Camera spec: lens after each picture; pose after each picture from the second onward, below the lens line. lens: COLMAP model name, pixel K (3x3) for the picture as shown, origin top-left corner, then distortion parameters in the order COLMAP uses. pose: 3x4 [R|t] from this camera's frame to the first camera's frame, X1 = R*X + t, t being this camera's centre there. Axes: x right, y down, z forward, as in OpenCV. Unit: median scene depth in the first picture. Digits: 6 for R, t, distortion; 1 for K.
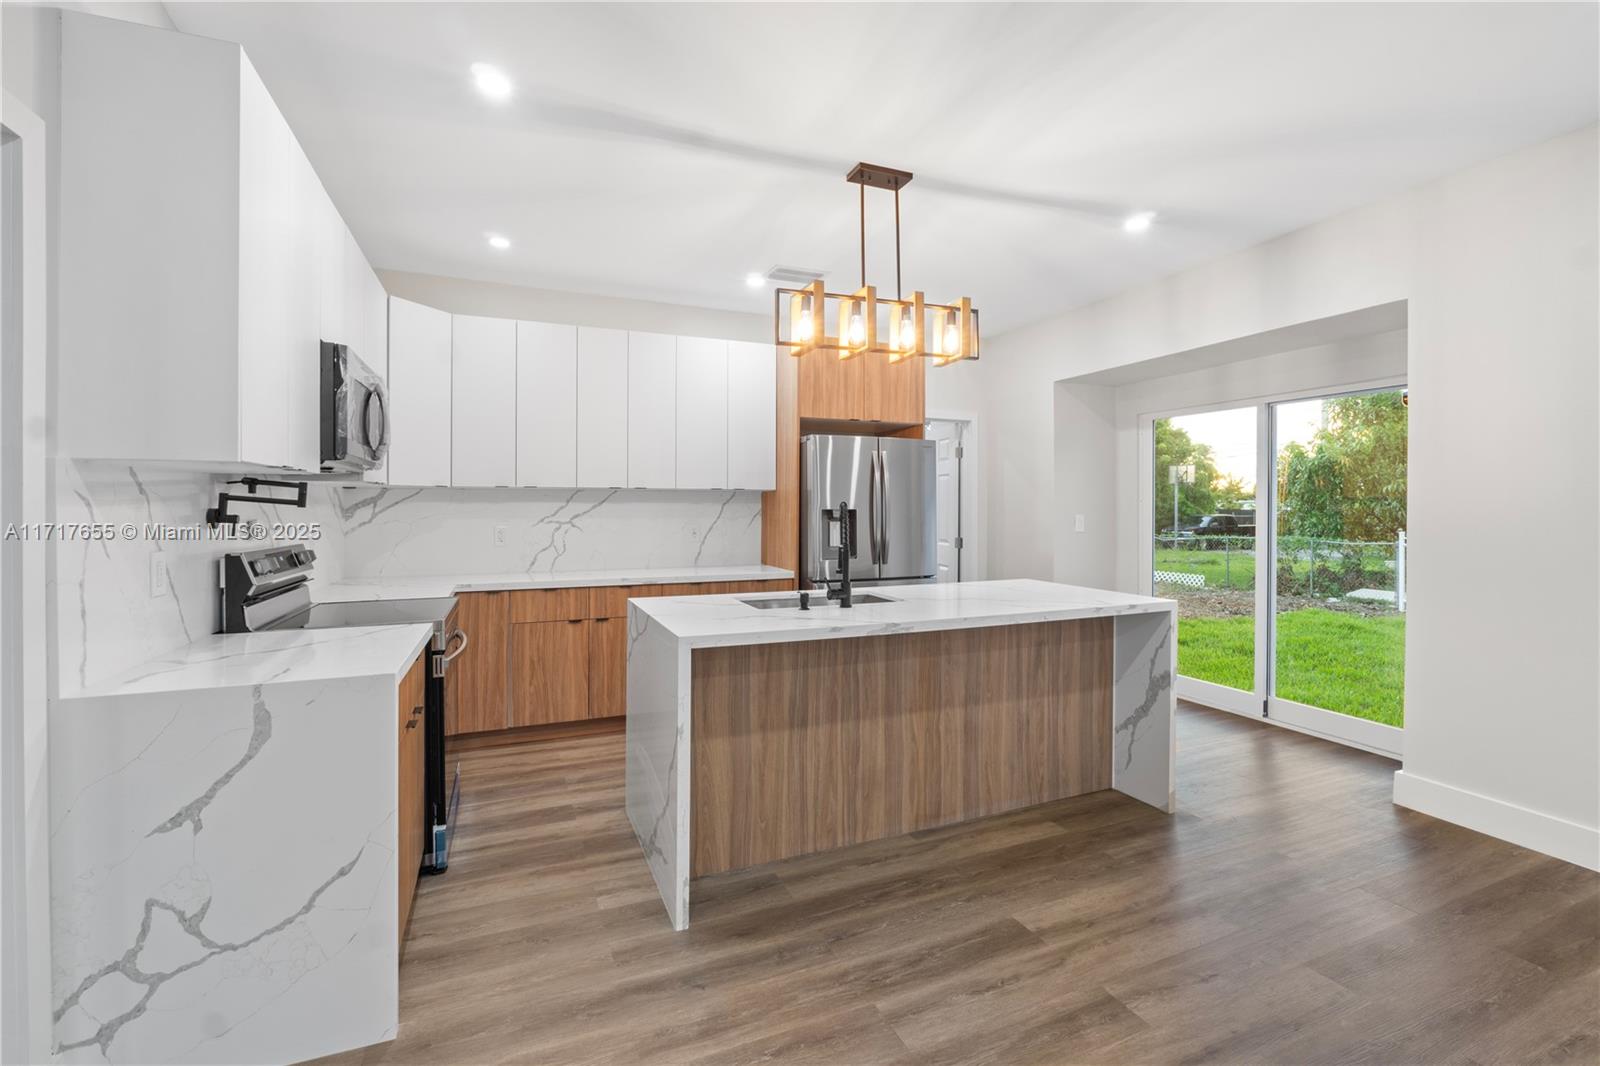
lens RADIAL K [[706.3, 0, 803.6], [0, 706.3, 510.9], [0, 0, 1]] dist [-0.003081, 0.000053]
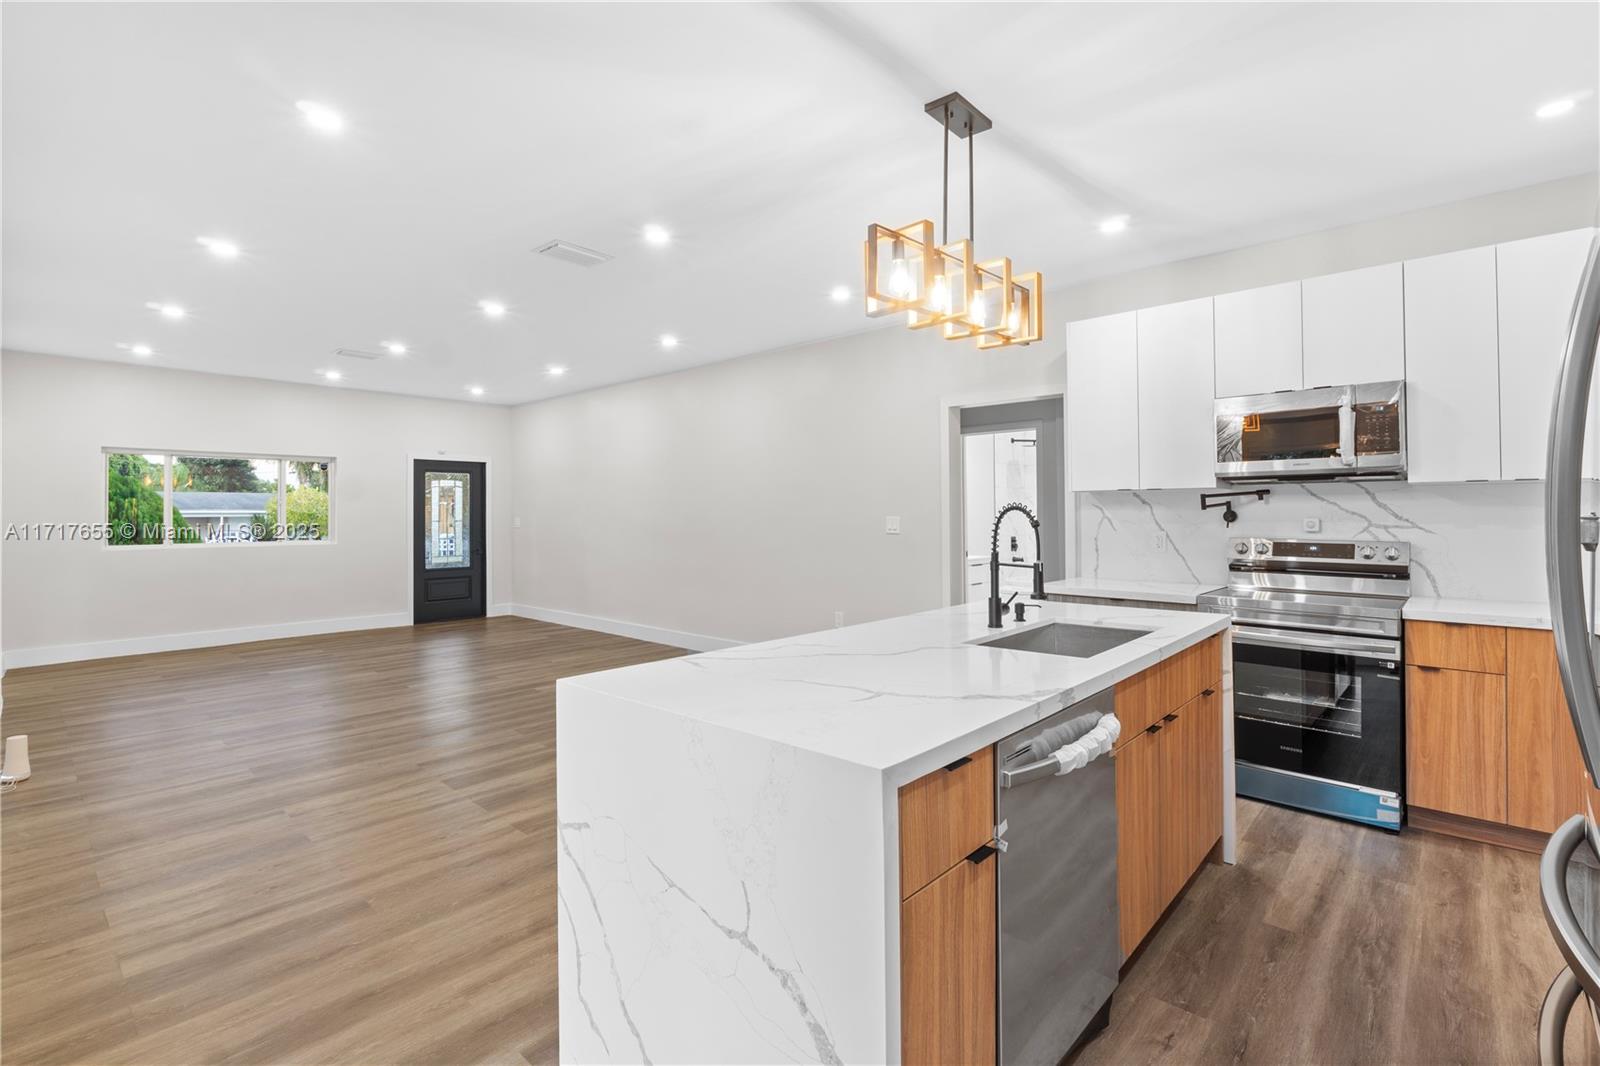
lens RADIAL K [[706.3, 0, 803.6], [0, 706.3, 510.9], [0, 0, 1]] dist [-0.003081, 0.000053]
pose [[-0.917000, 0.000143, -0.398888, 0.612683], [-0.000339, 0.999999, 0.001139, -0.003086], [0.398888, 0.001179, -0.916999, 1.689418]]
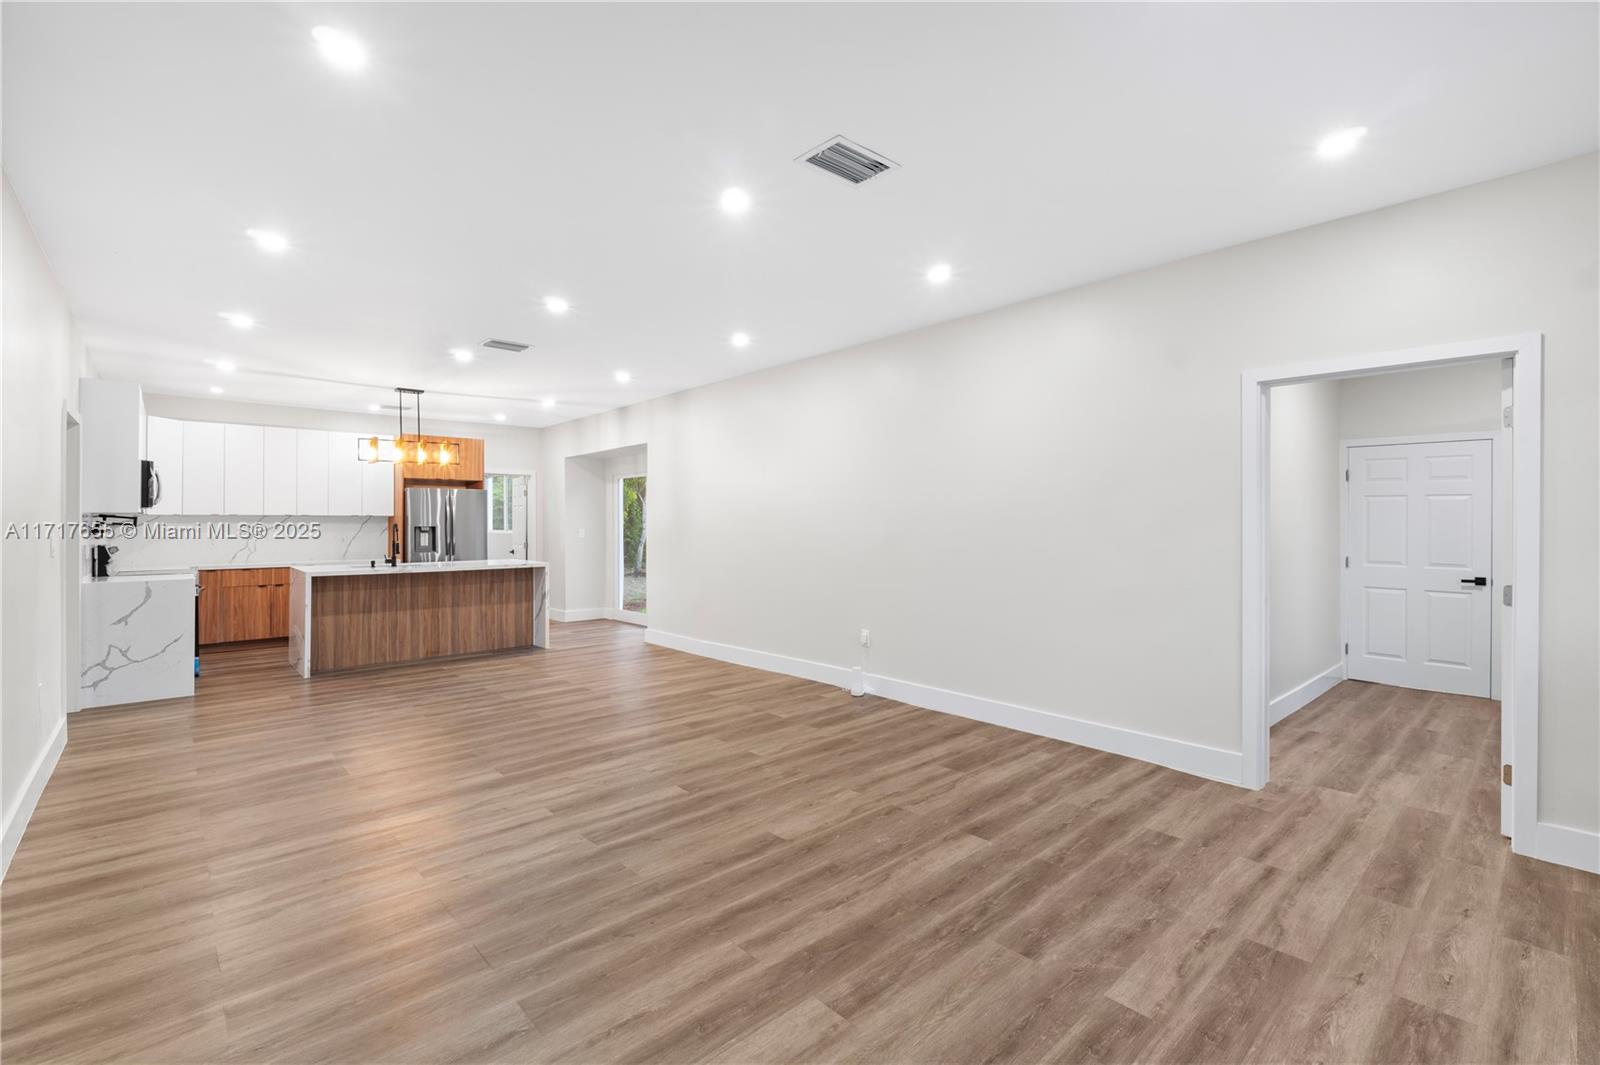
lens RADIAL K [[714.3, 0, 796.4], [0, 714.3, 518.1], [0, 0, 1]] dist [-0.002493, 0.000676]
pose [[0.946204, -0.000458, 0.323569, 0.575520], [0.004355, 0.999926, -0.011321, 0.002235], [-0.323540, 0.012121, 0.946137, -1.777688]]
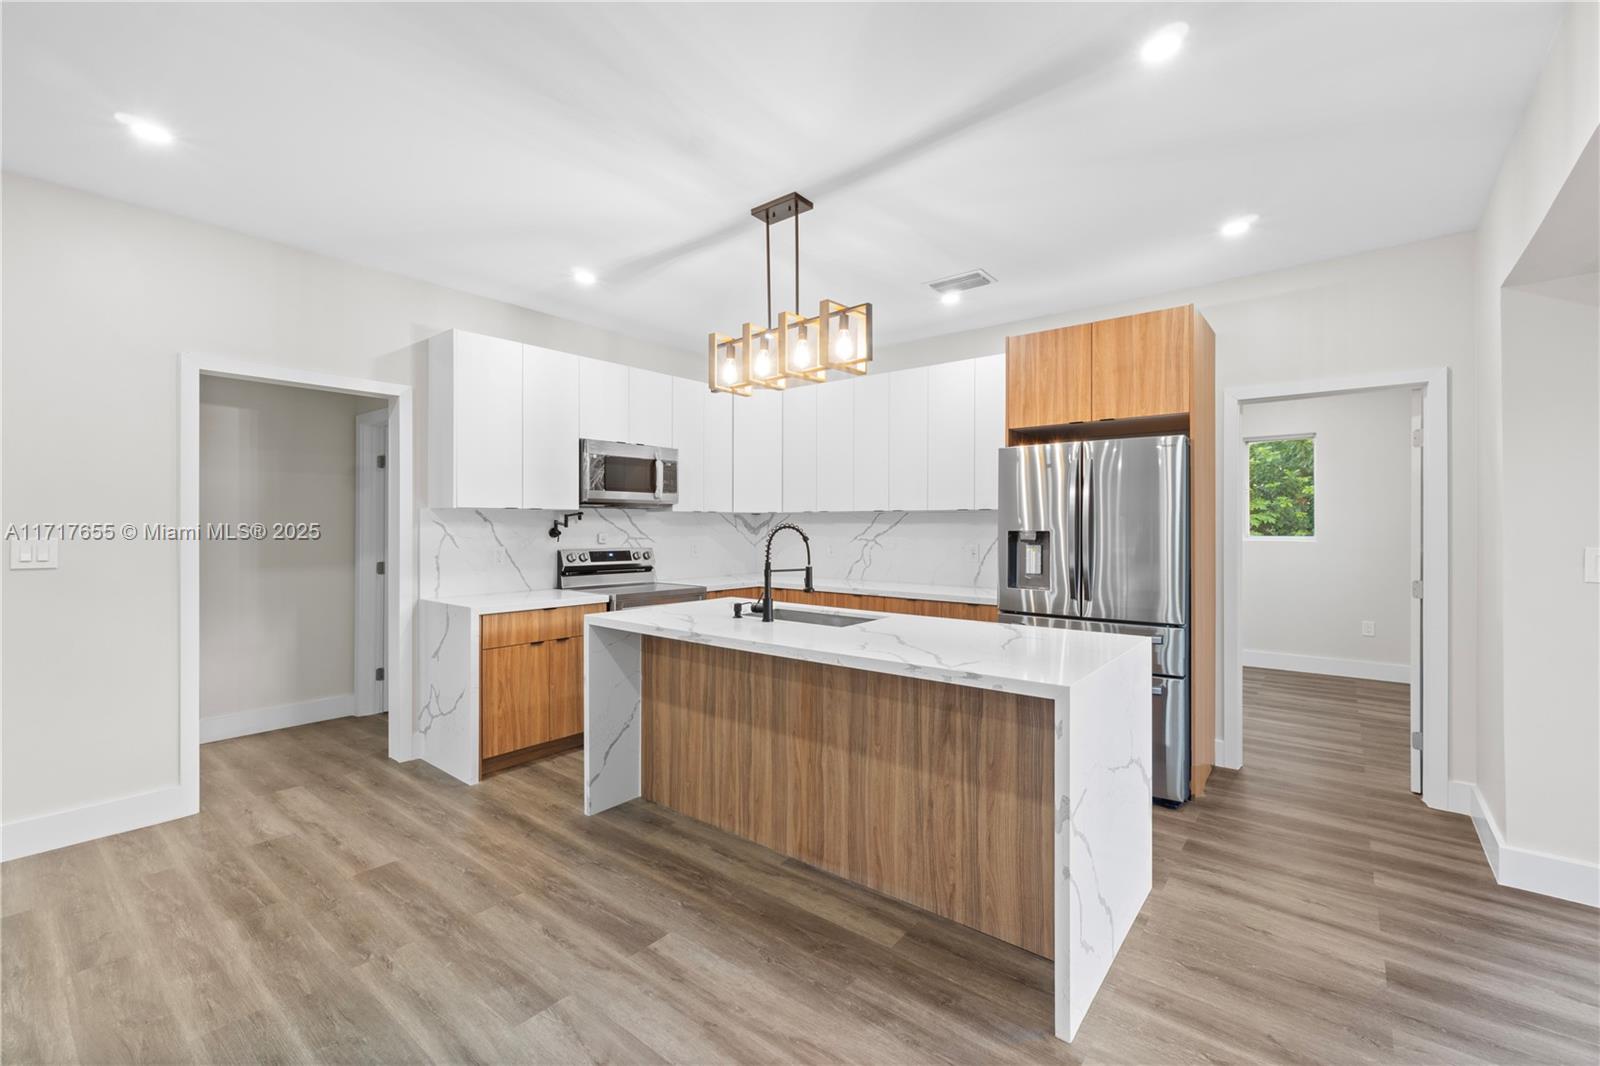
lens RADIAL K [[673.3, 0, 802.1], [0, 673.3, 524.3], [0, 0, 1]] dist [0.008485, -0.000046]
pose [[0.468569, -0.001677, -0.883426, 0.990041], [-0.006142, 0.999968, -0.005156, -0.006387], [0.883406, 0.007842, 0.468543, 0.564385]]
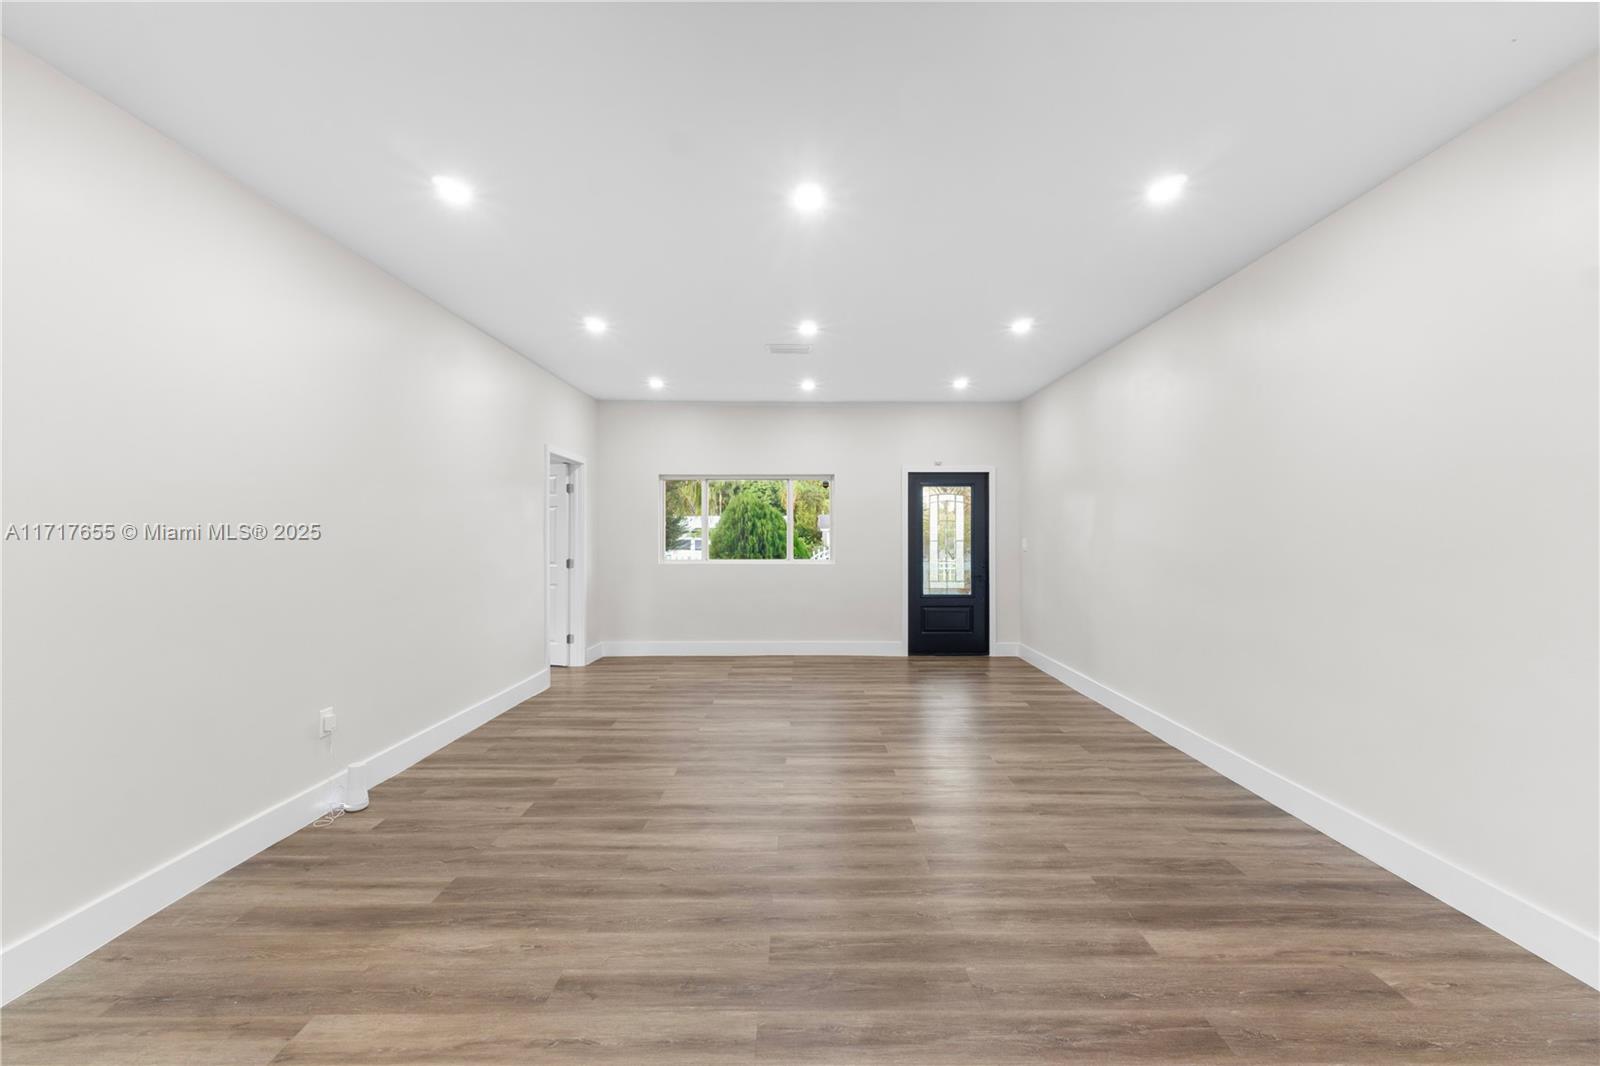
lens RADIAL K [[694.4, 0, 804.7], [0, 694.4, 538.7], [0, 0, 1]] dist [0.008950, 0.000556]
pose [[-0.920934, -0.003611, 0.389701, 0.208591], [0.002926, 0.999865, 0.016180, -0.010666], [-0.389707, 0.016041, -0.920799, 0.756050]]
